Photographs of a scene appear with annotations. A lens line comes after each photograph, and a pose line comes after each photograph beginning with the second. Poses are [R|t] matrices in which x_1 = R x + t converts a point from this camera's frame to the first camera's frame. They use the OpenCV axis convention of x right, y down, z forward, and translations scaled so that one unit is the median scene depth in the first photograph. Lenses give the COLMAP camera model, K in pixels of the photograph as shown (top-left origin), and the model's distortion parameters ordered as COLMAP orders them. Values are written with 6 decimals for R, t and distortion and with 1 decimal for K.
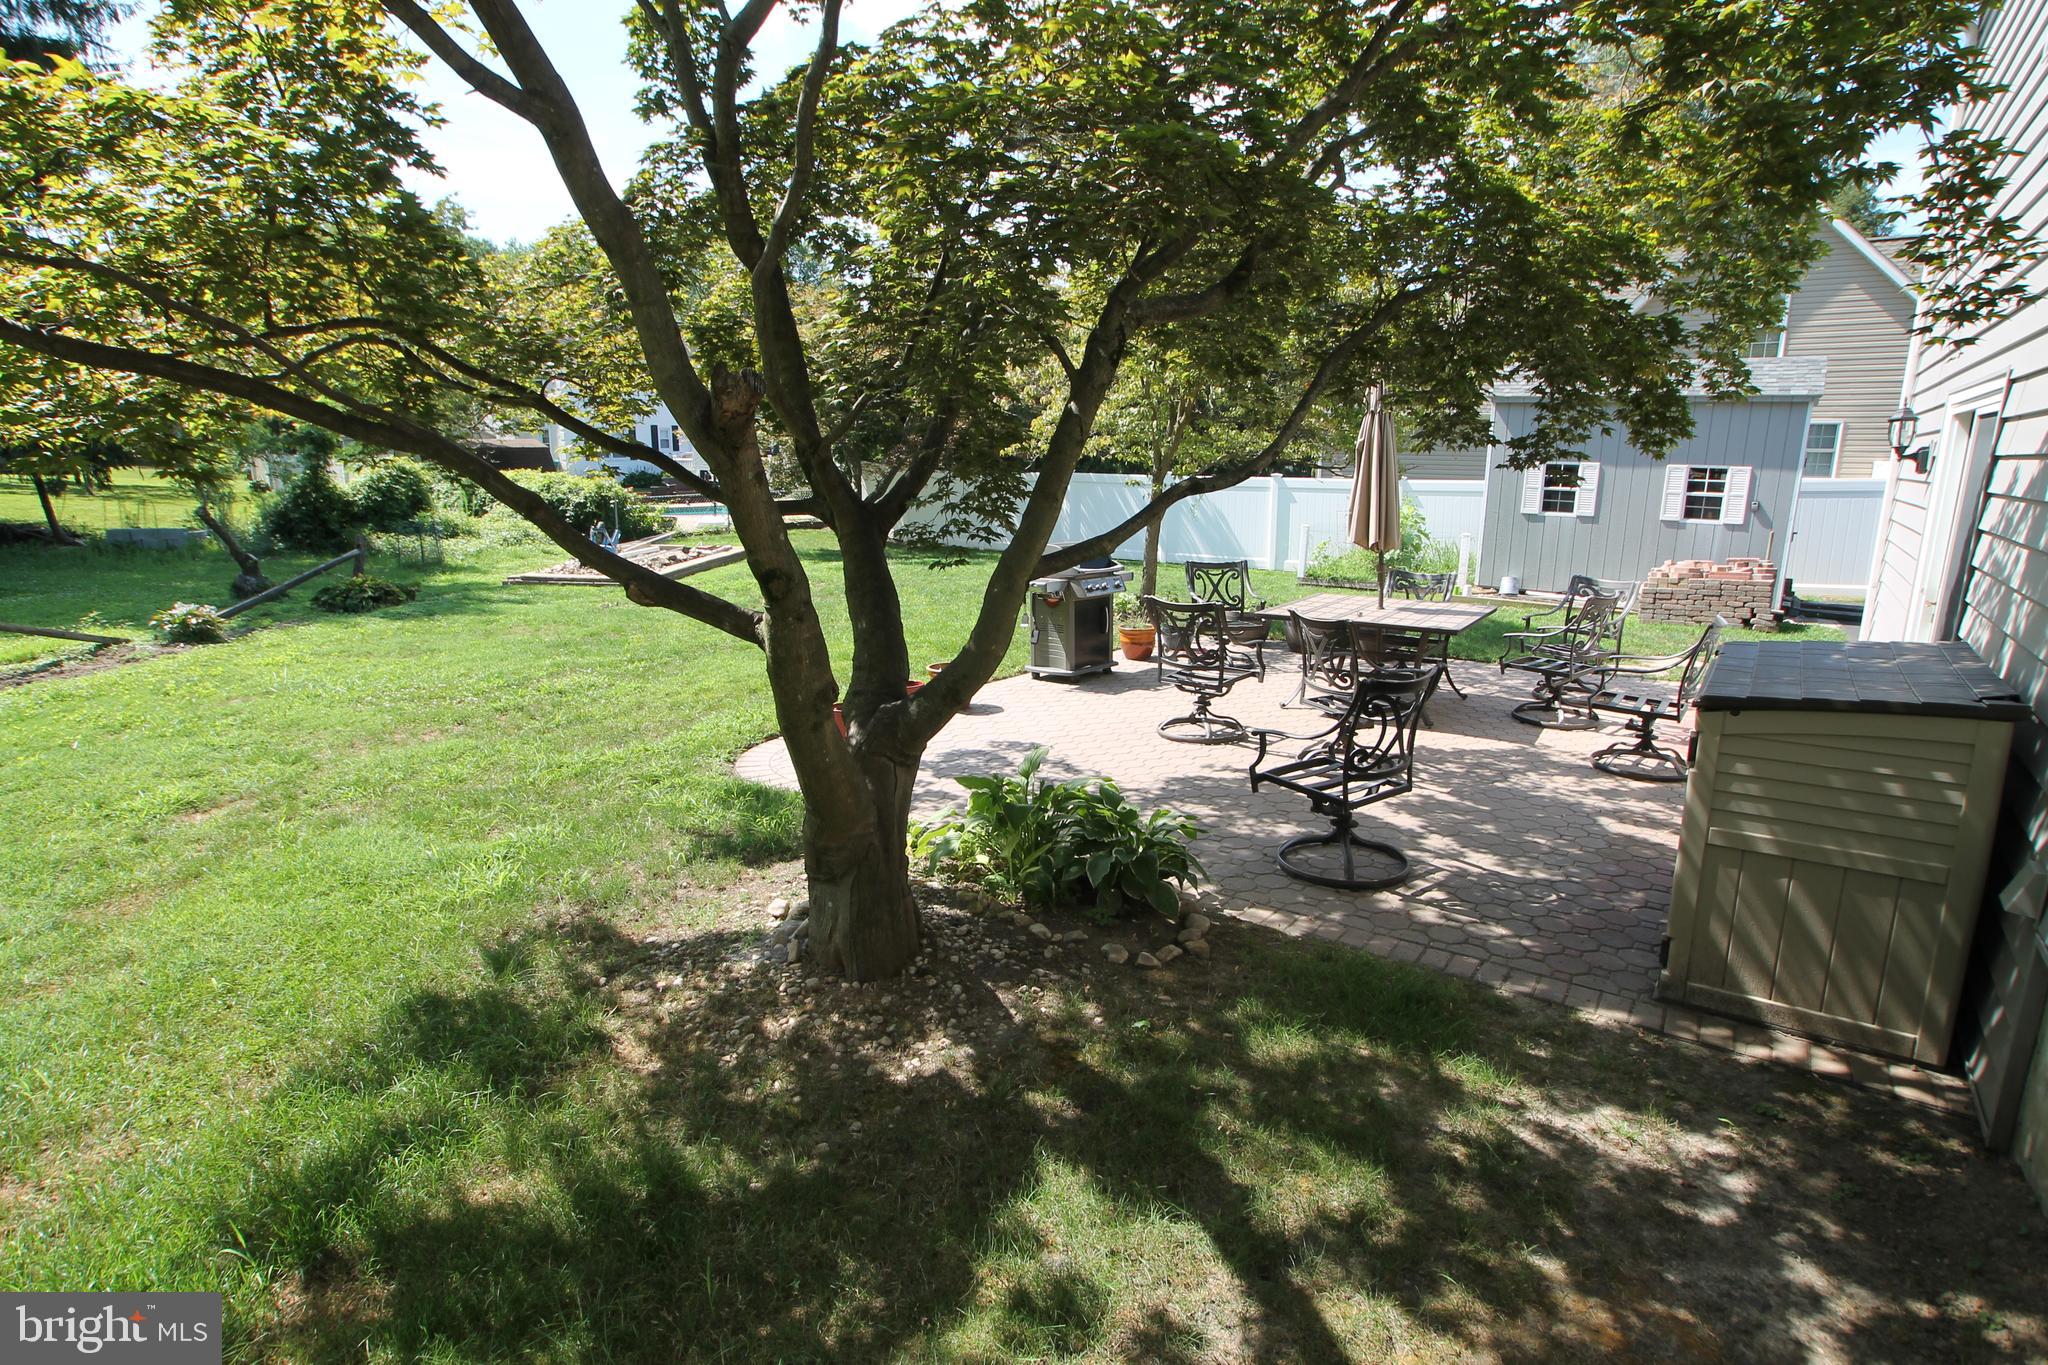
lens RADIAL K [[1045.3, 0, 1034.7], [0, 1045.3, 688.0], [0, 0, 1]] dist [-0.082275, 0.044549]
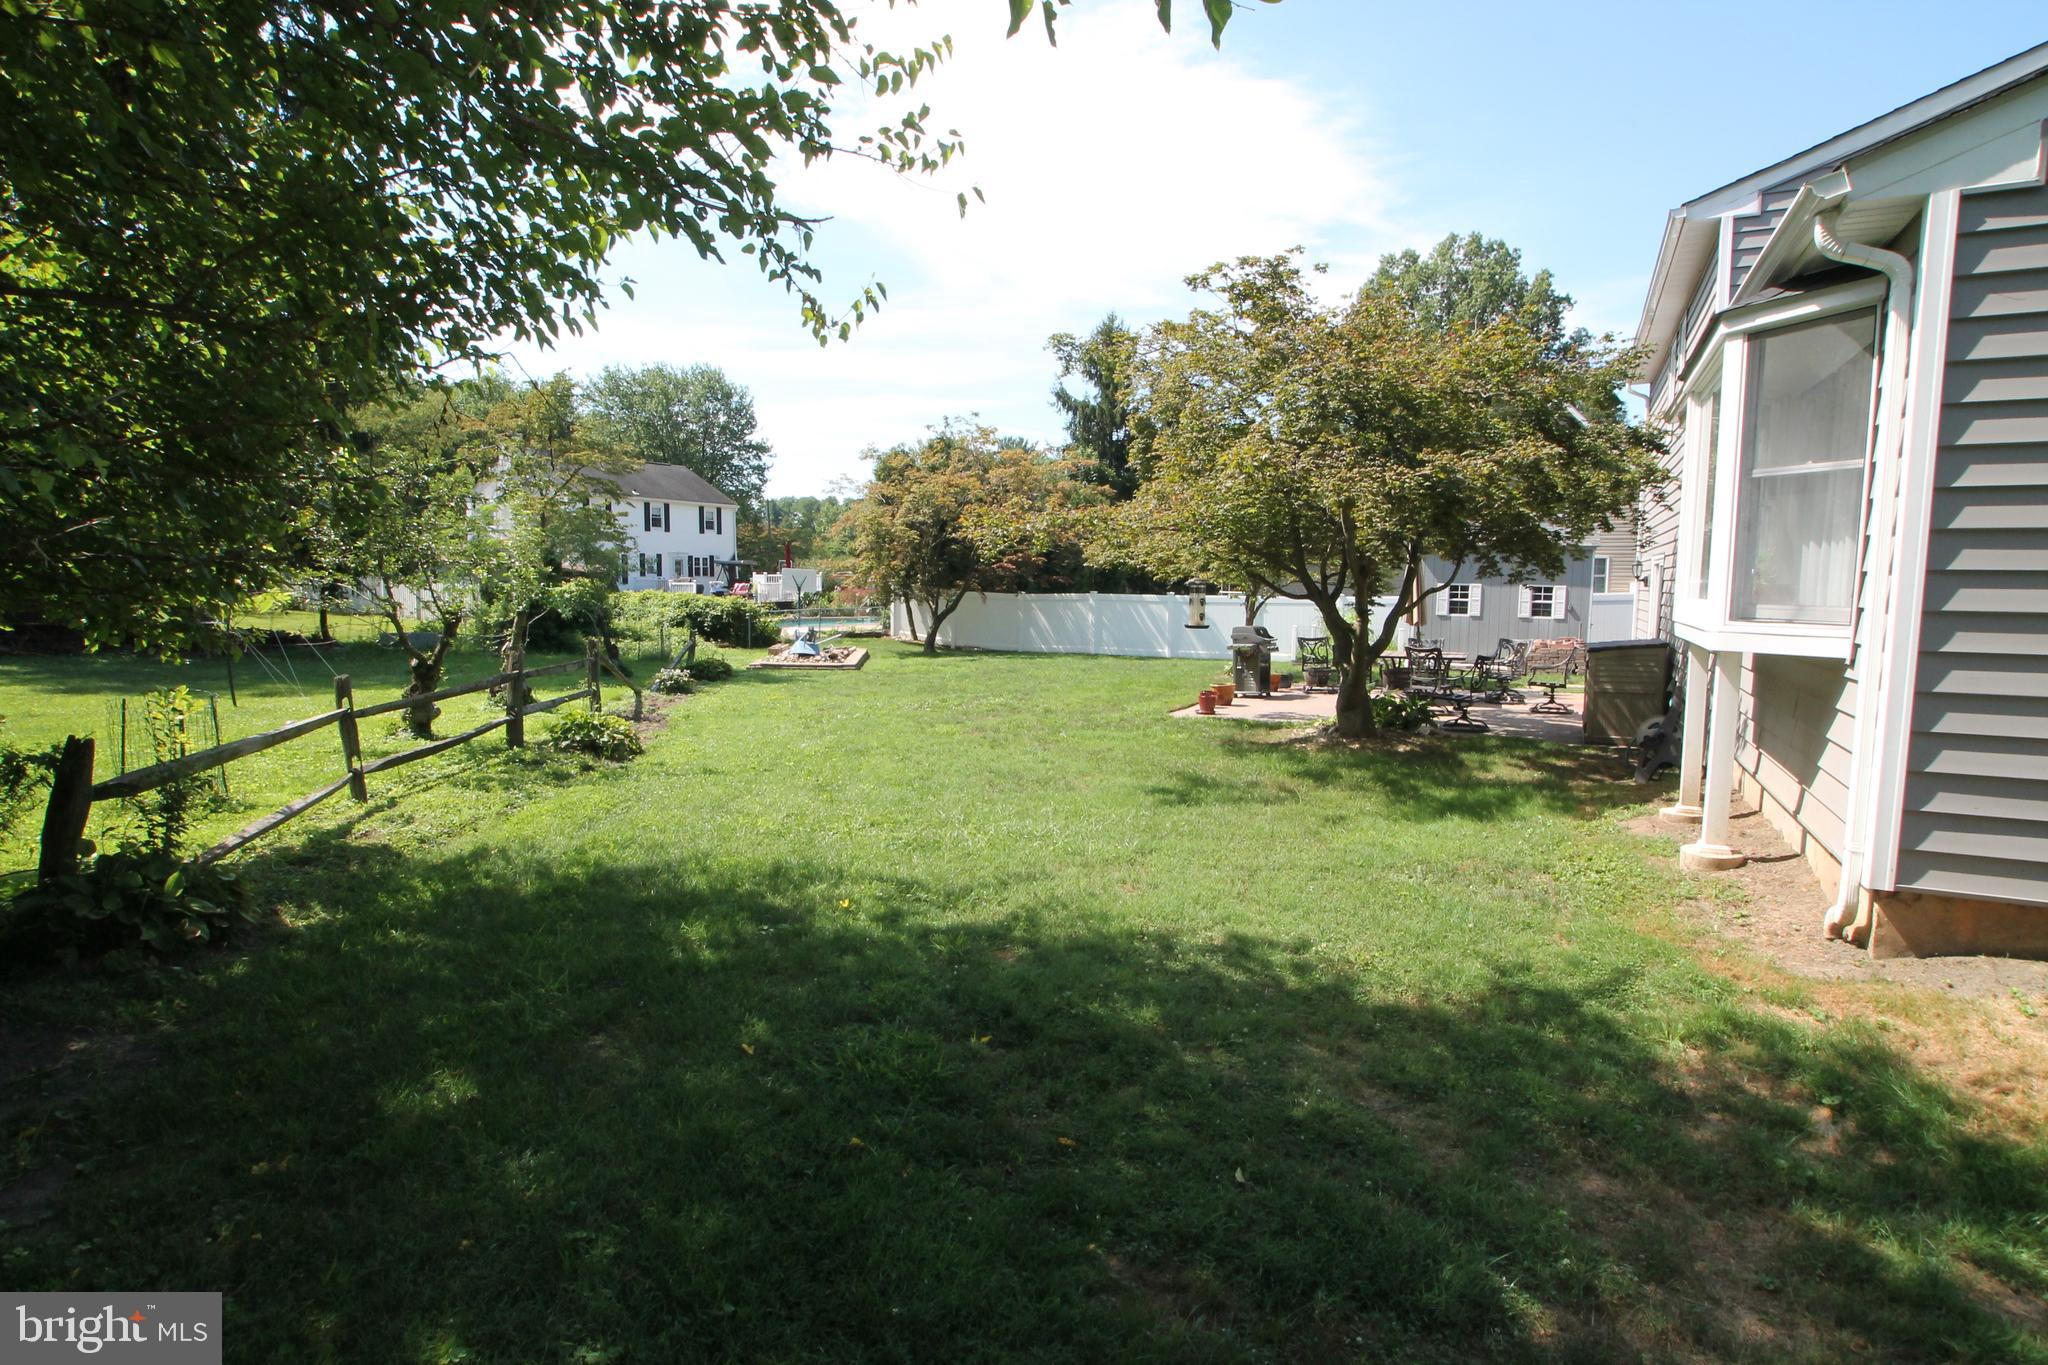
lens RADIAL K [[1045.3, 0, 1034.7], [0, 1045.3, 688.0], [0, 0, 1]] dist [-0.082275, 0.044549]
pose [[0.987936, -0.014200, 0.154212, -0.452537], [0.032336, 0.992752, -0.115745, 0.125556], [-0.151451, 0.119335, 0.981235, -0.548631]]
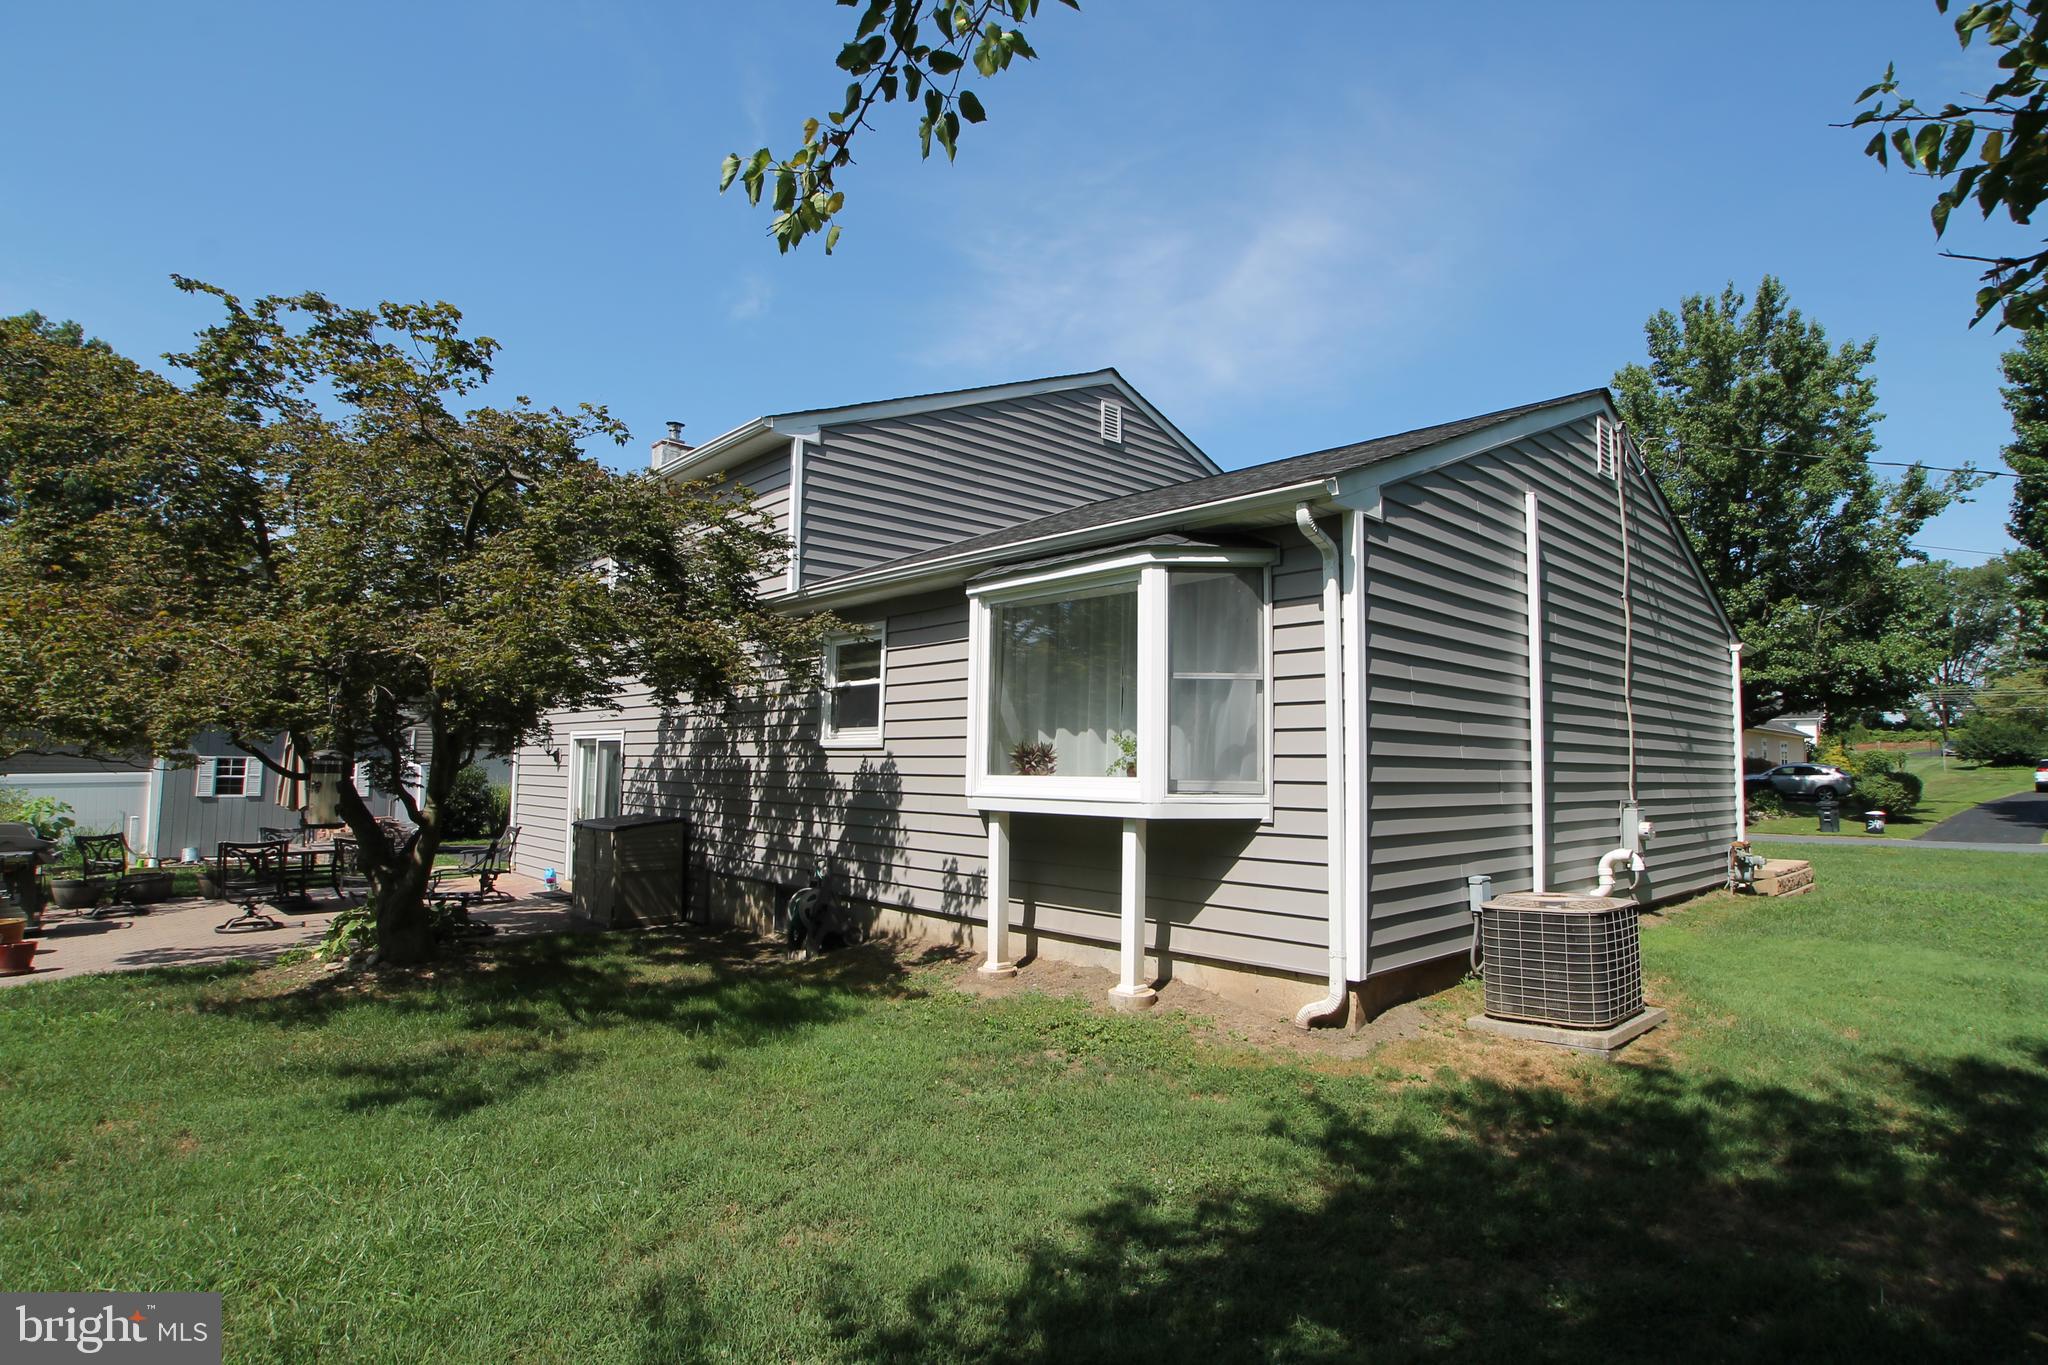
lens RADIAL K [[1045.3, 0, 1034.7], [0, 1045.3, 688.0], [0, 0, 1]] dist [-0.082275, 0.044549]
pose [[0.184687, 0.073071, 0.980077, -0.619348], [0.207949, 0.971748, -0.111636, 0.058267], [-0.960546, 0.224424, 0.164274, -0.246449]]
